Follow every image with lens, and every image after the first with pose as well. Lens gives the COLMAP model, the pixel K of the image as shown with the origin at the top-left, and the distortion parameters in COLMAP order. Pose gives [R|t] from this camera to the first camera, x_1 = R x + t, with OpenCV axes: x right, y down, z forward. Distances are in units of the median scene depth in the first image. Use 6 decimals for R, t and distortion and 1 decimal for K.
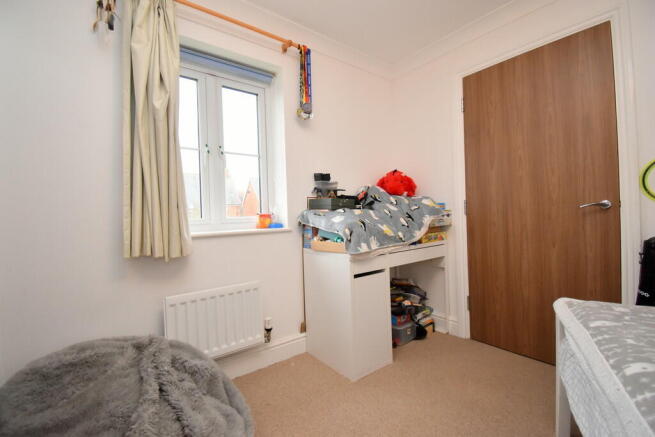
lens RADIAL K [[284.3, 0, 327.2], [0, 284.3, 214.2], [0, 0, 1]] dist [0.000679, -0.020486]
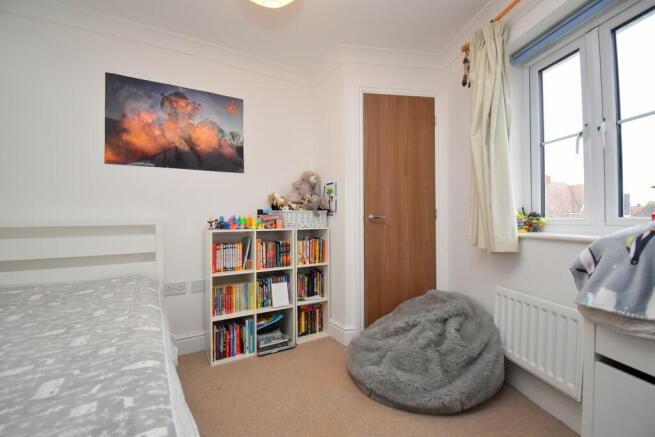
lens RADIAL K [[284.3, 0, 327.2], [0, 284.3, 214.2], [0, 0, 1]] dist [0.000679, -0.020486]
pose [[-0.462431, 0.020181, -0.886426, 0.718585], [0.015935, 0.999769, 0.014448, -0.023195], [0.886512, -0.007444, -0.462645, 0.866786]]
